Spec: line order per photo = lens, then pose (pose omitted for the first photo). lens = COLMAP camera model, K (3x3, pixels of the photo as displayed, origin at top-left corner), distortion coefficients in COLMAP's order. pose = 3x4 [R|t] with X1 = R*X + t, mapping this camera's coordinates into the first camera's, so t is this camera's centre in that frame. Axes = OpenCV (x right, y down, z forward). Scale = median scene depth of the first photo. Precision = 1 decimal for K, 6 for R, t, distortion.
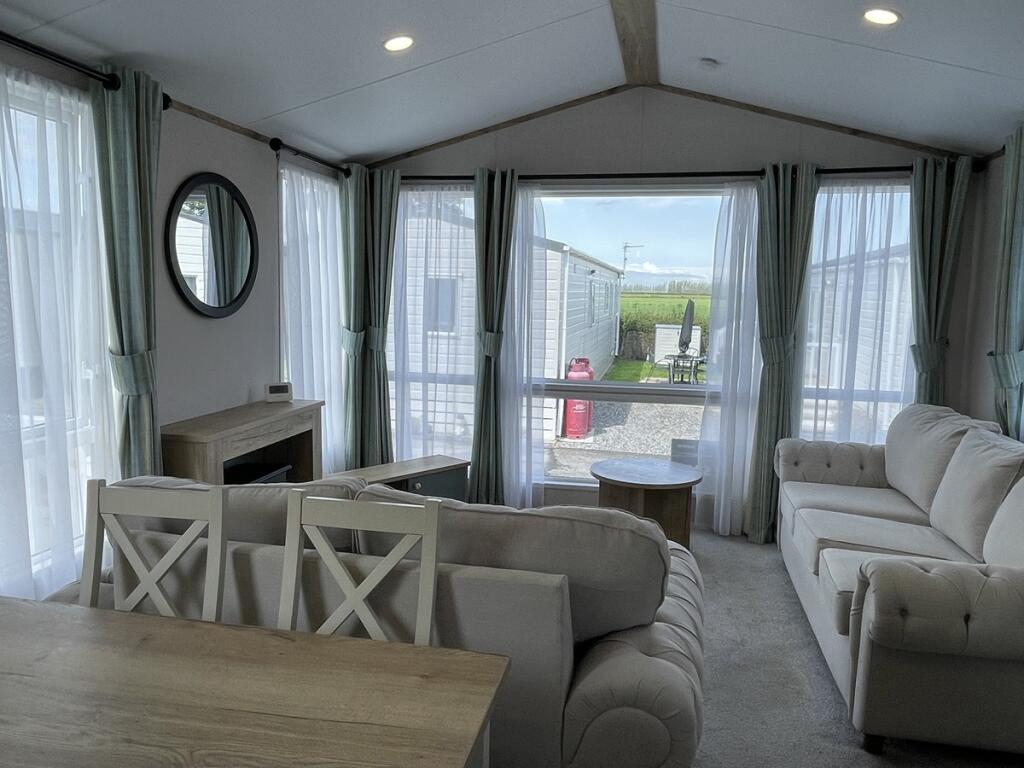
lens RADIAL K [[724.9, 0, 521.5], [0, 724.9, 383.2], [0, 0, 1]] dist [-0.005124, -0.008983]
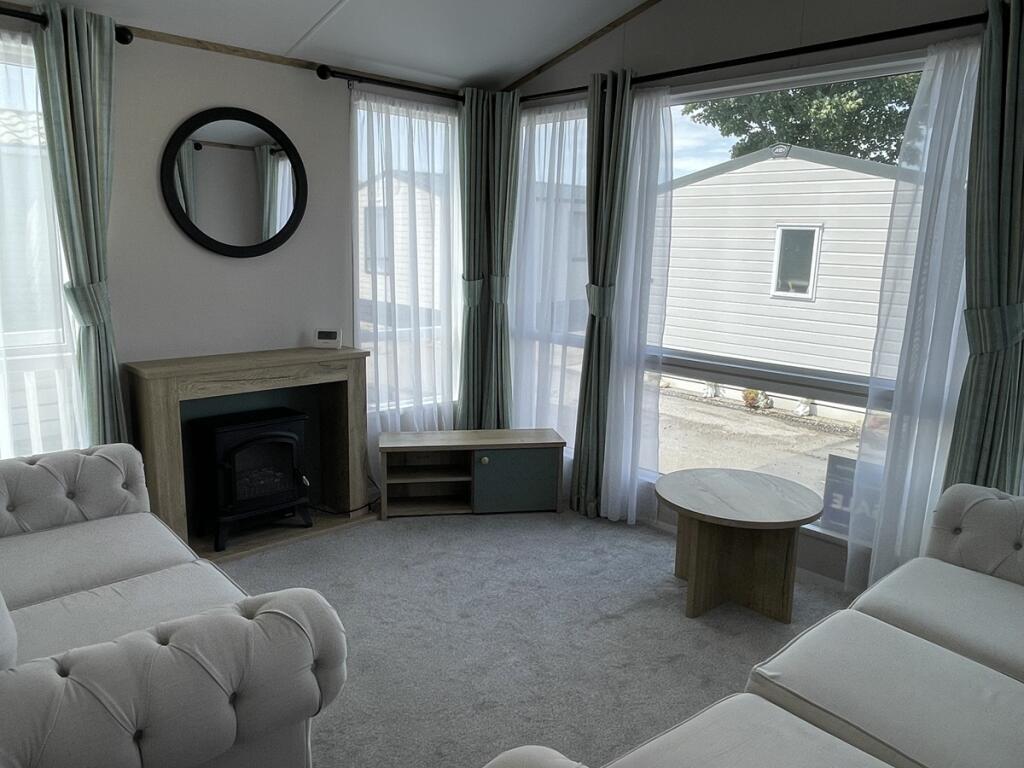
lens RADIAL K [[724.9, 0, 511.2], [0, 724.9, 382.4], [0, 0, 1]] dist [-0.005124, -0.008983]
pose [[0.822518, 0.107170, -0.558551, 0.348707], [-0.076390, 0.994004, 0.078231, -0.019556], [0.563586, -0.021679, 0.825773, 0.296868]]
